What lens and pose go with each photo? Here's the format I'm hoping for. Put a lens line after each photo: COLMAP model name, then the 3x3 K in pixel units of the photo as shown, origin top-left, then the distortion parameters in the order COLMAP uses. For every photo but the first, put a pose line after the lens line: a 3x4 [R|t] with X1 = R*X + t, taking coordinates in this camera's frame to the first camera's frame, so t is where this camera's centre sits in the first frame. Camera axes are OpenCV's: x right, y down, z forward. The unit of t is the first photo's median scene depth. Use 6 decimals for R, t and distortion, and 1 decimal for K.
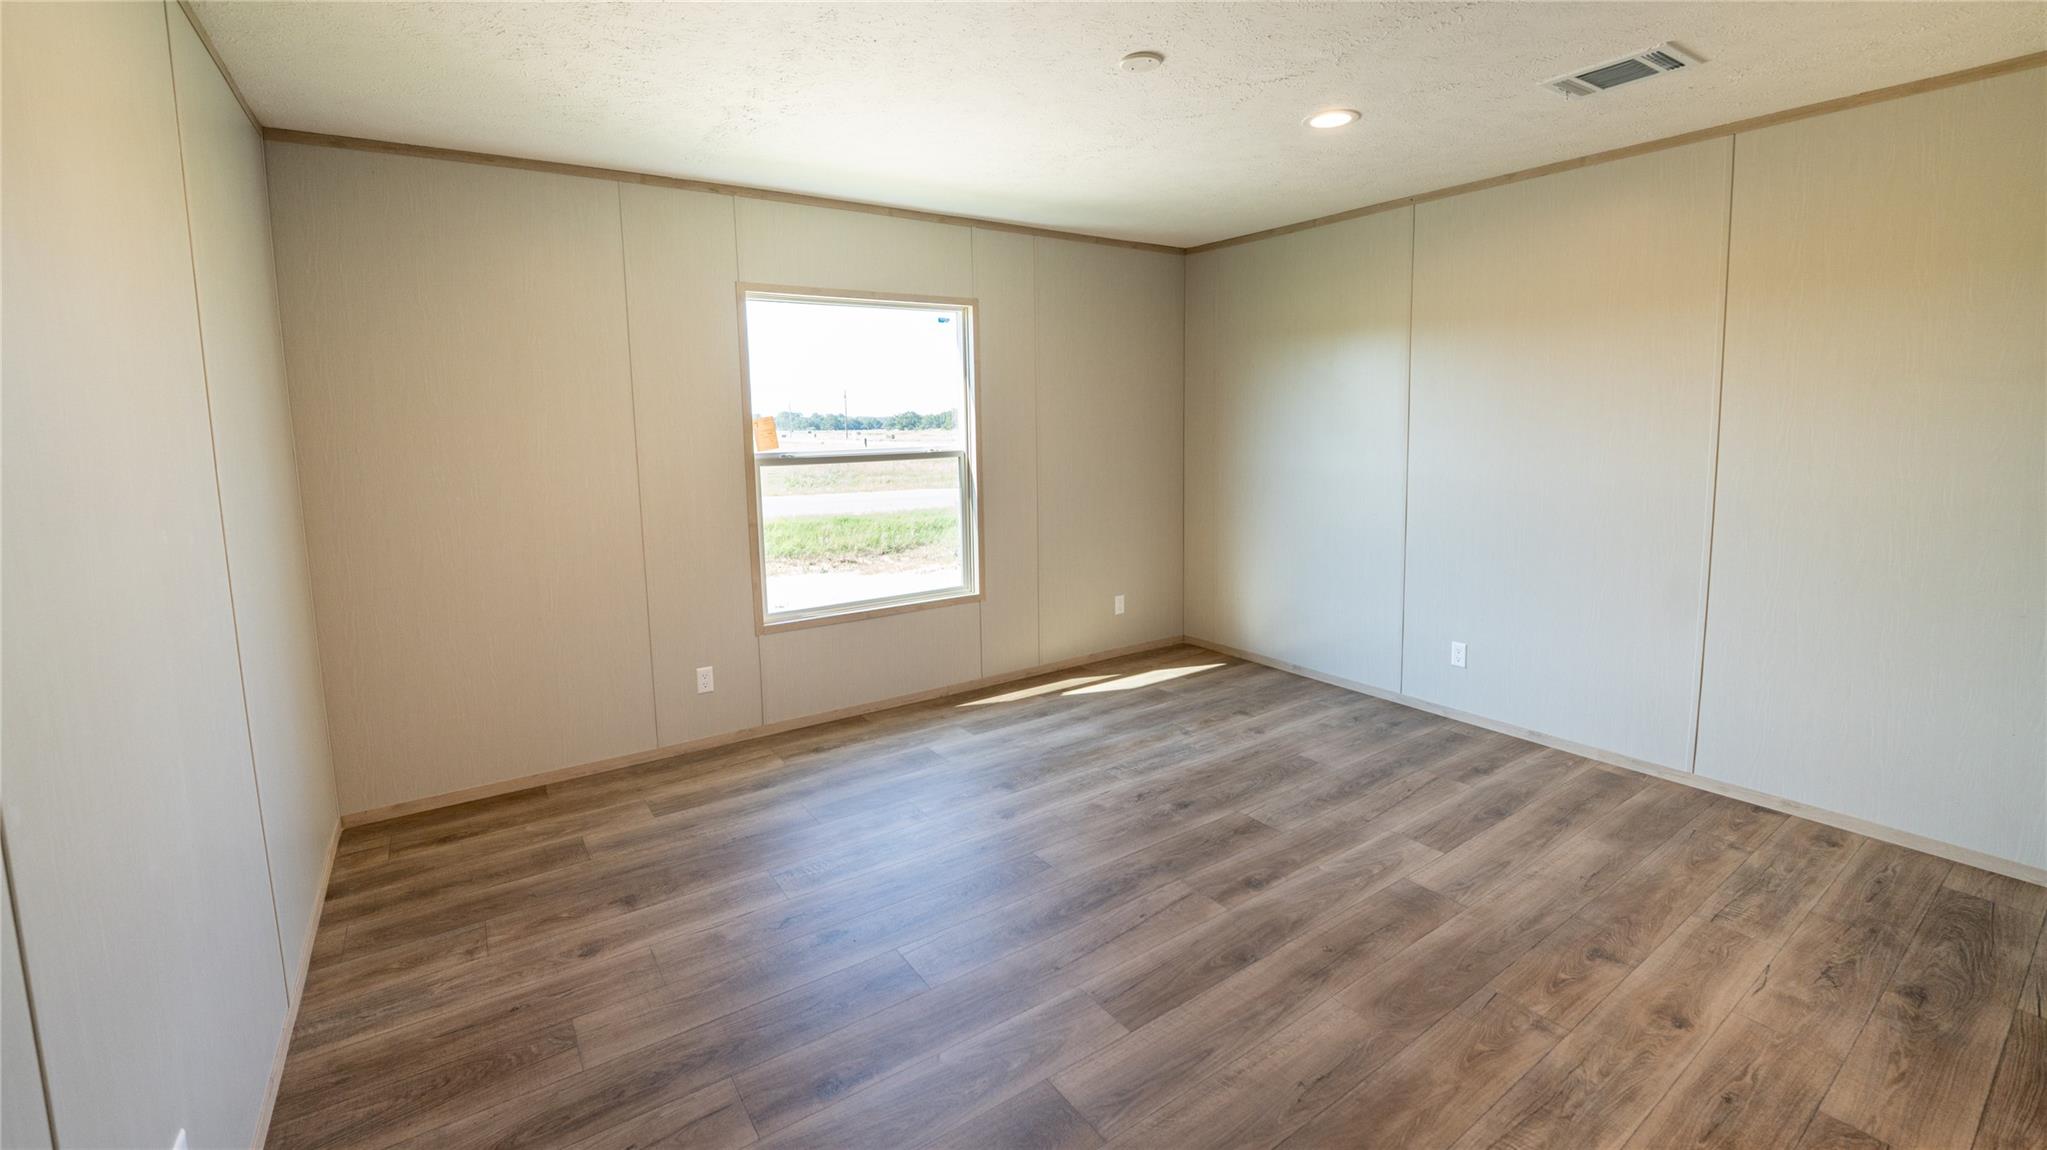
lens RADIAL K [[839.1, 0, 1017.6], [0, 839.1, 591.1], [0, 0, 1]] dist [-0.031538, 0.004997]
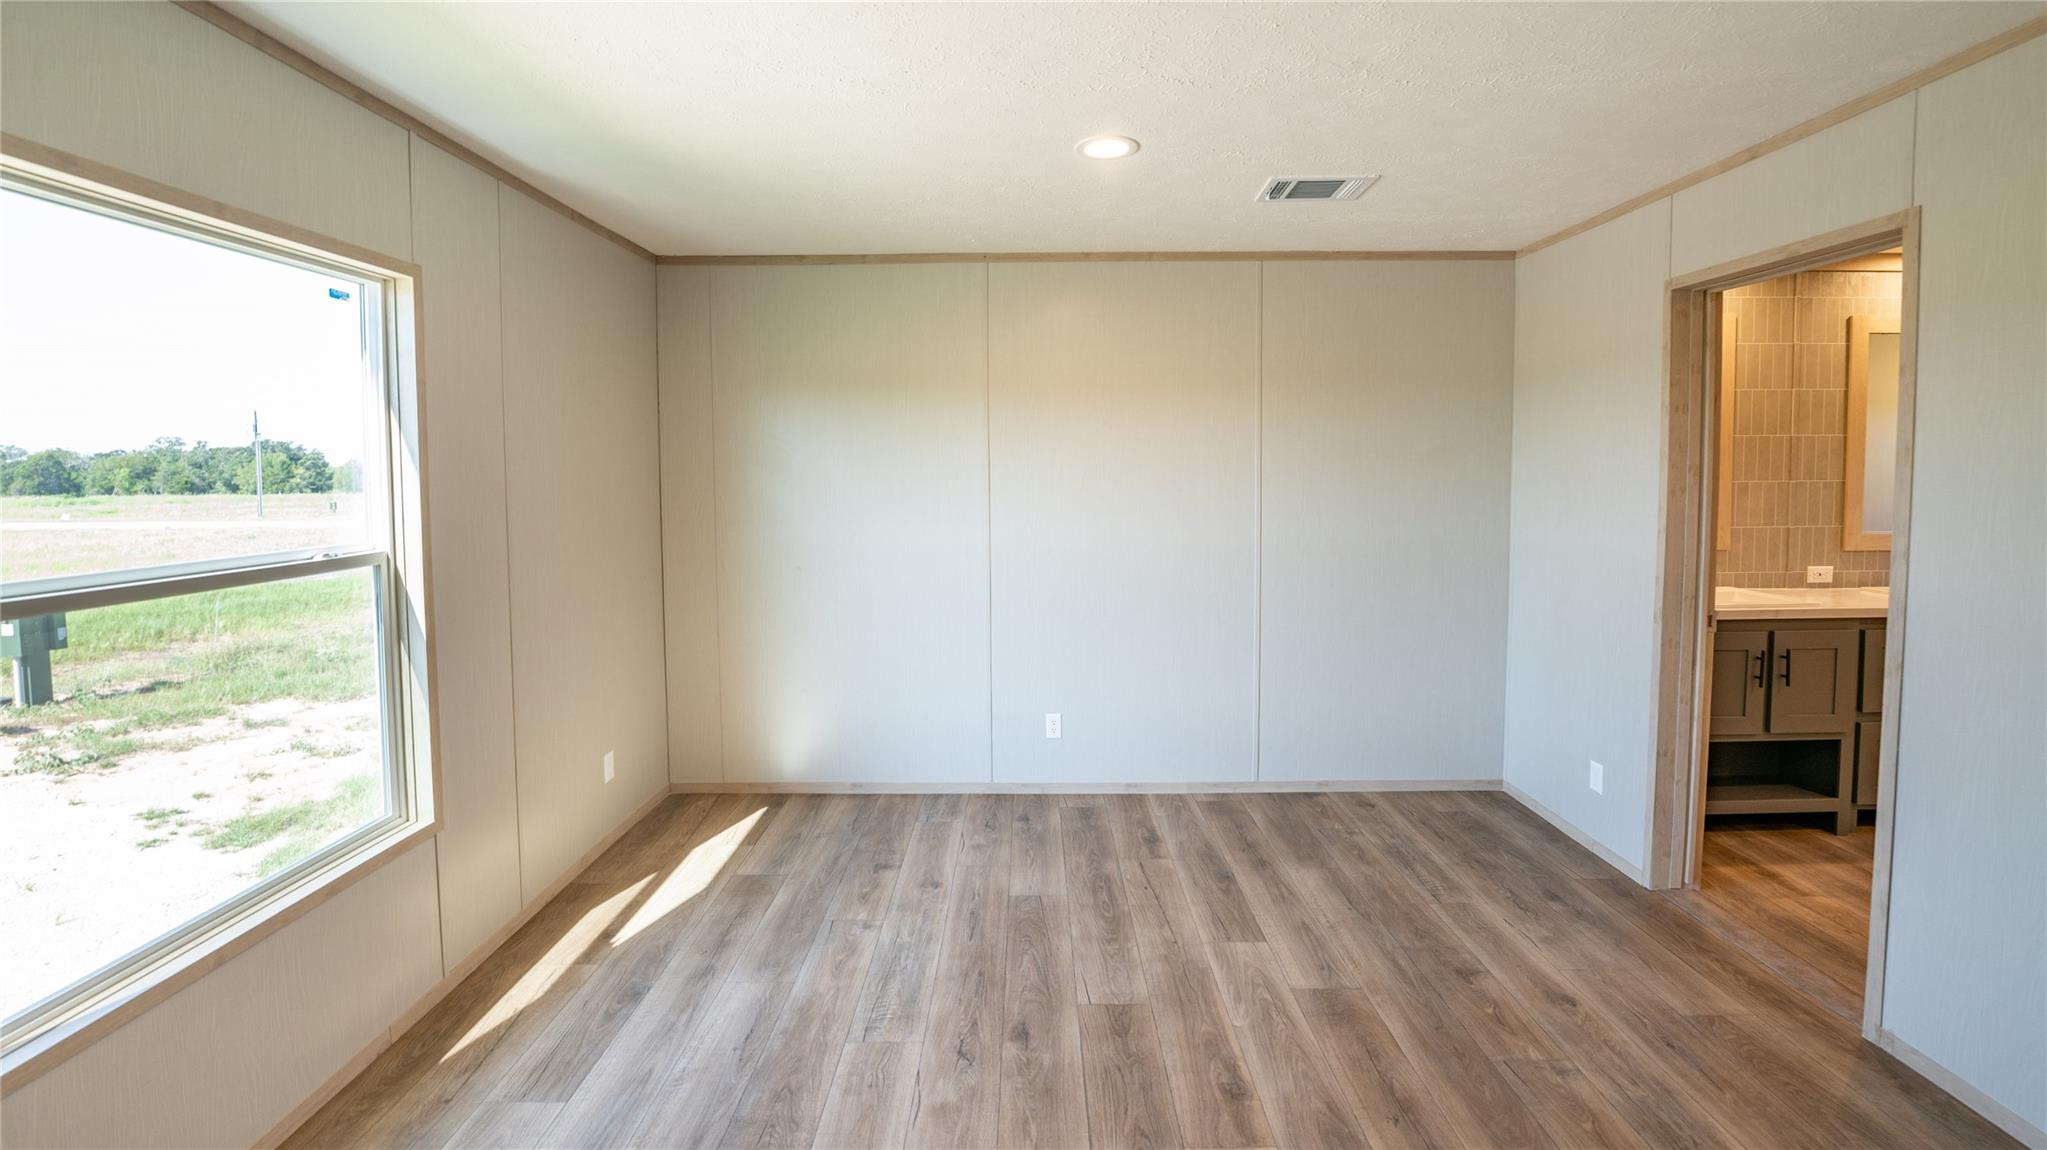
lens RADIAL K [[839.1, 0, 1032.1], [0, 839.1, 575.7], [0, 0, 1]] dist [-0.031538, 0.004997]
pose [[0.566954, -0.087192, 0.819122, -0.313743], [0.161995, 0.986766, -0.007087, -0.110603], [-0.807664, 0.136711, 0.573576, 0.500206]]
